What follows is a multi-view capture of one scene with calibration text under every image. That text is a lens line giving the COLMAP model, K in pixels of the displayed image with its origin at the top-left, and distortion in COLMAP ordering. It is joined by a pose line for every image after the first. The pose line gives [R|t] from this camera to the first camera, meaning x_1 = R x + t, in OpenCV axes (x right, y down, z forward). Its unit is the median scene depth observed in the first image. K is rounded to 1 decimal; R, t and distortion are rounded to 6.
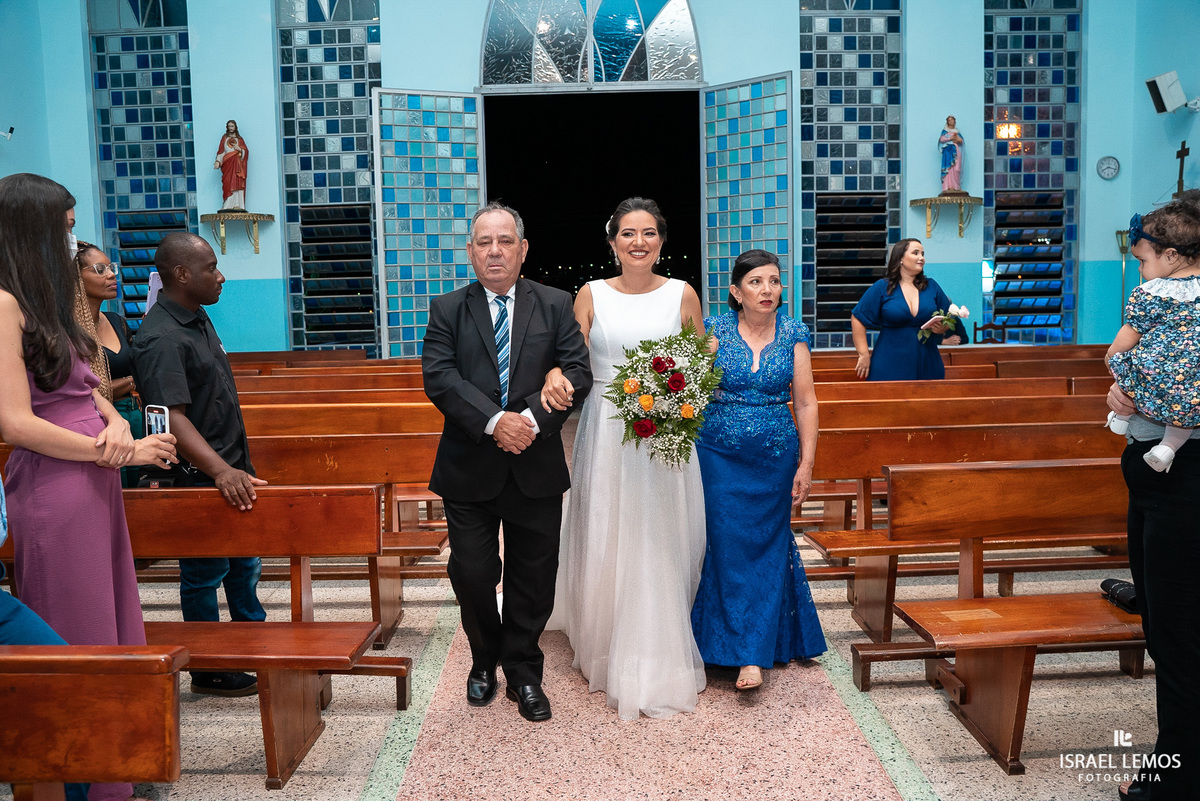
lens RADIAL K [[978.5, 0, 595.6], [0, 978.5, 403.0], [0, 0, 1]] dist [-0.113244, 0.092683]
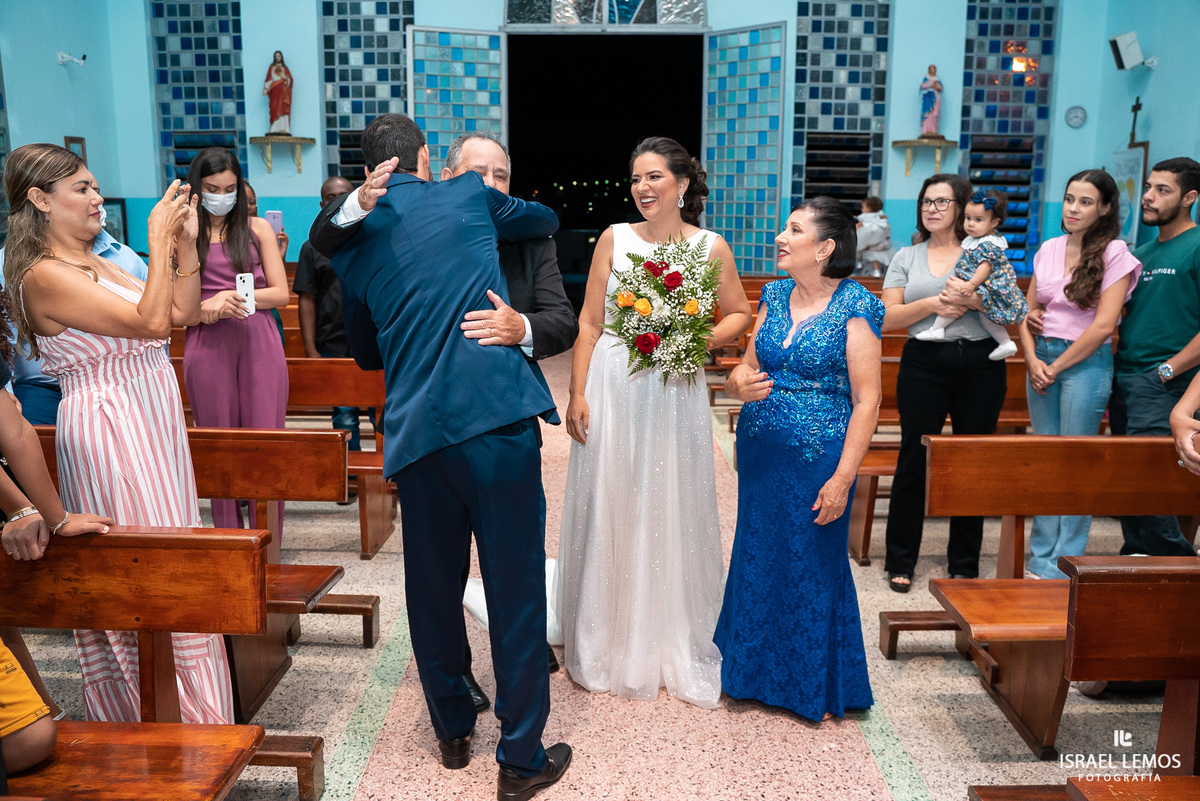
lens RADIAL K [[978.5, 0, 597.2], [0, 978.5, 403.5], [0, 0, 1]] dist [-0.113244, 0.092683]
pose [[0.999510, 0.030479, -0.007162, 0.007167], [-0.029774, 0.996053, 0.083617, 0.006100], [0.009683, -0.083362, 0.996472, -0.124751]]
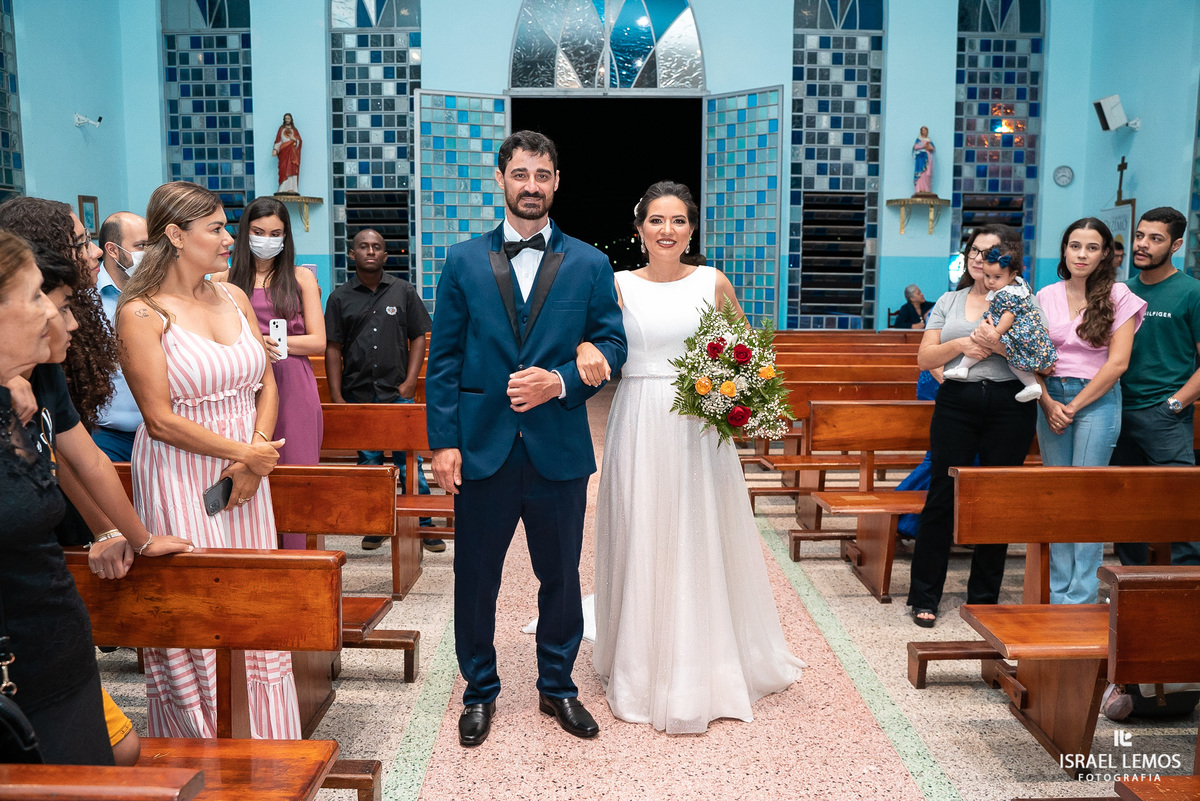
lens RADIAL K [[978.5, 0, 598.0], [0, 978.5, 403.2], [0, 0, 1]] dist [-0.113244, 0.092683]
pose [[0.999651, 0.026351, 0.001984, -0.007539], [-0.026387, 0.999438, 0.020676, 0.013114], [-0.001438, -0.020721, 0.999784, -0.136919]]
